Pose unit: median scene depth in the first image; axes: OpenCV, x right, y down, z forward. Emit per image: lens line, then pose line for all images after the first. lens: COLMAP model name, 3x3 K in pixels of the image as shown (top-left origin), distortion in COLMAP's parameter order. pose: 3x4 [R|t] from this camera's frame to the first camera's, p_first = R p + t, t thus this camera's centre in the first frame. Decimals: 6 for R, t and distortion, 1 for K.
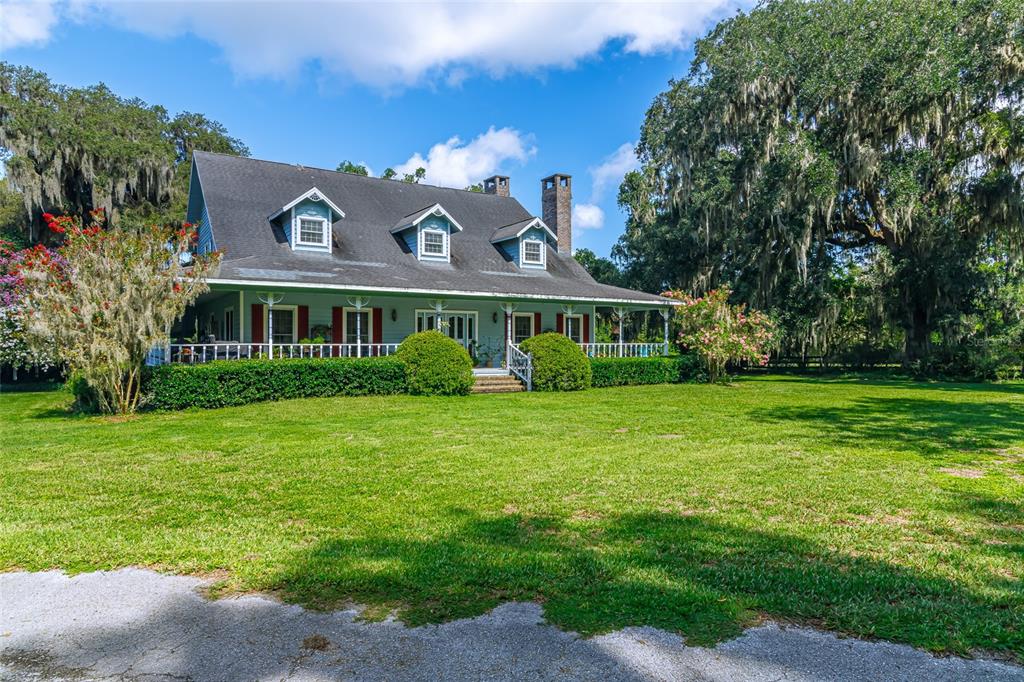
lens RADIAL K [[650.9, 0, 512.2], [0, 650.9, 339.9], [0, 0, 1]] dist [0.010161, -0.001136]
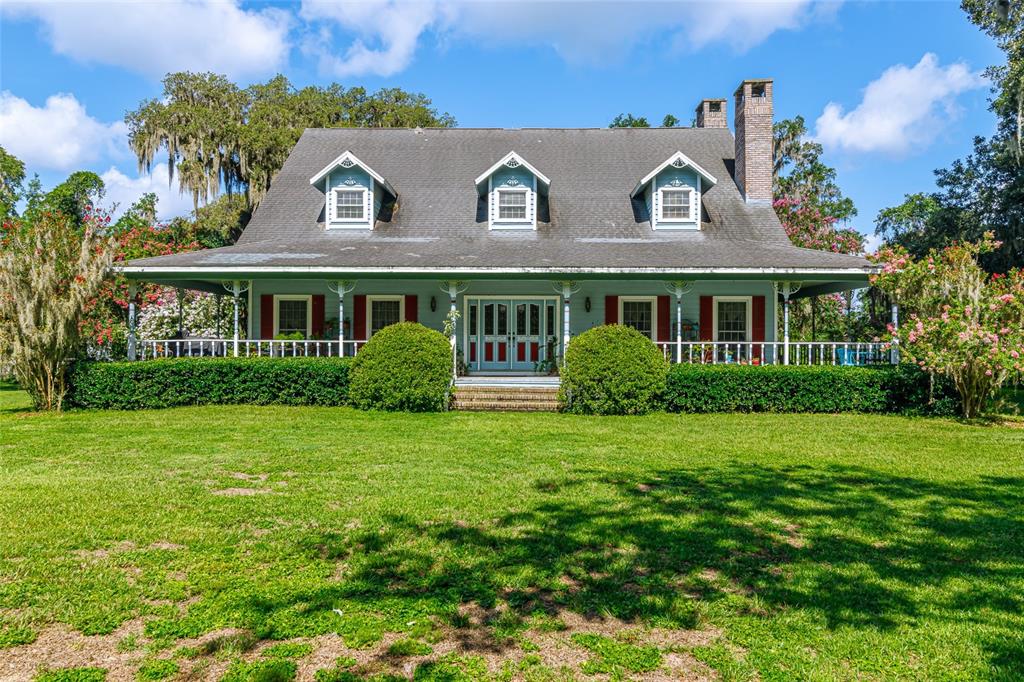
lens RADIAL K [[788.7, 0, 511.8], [0, 788.7, 338.8], [0, 0, 1]] dist [-0.002524, 0.001490]
pose [[0.815513, 0.002947, -0.578732, 0.401733], [-0.002057, 0.999995, 0.002194, 0.001369], [0.578735, -0.000599, 0.815515, 0.271207]]
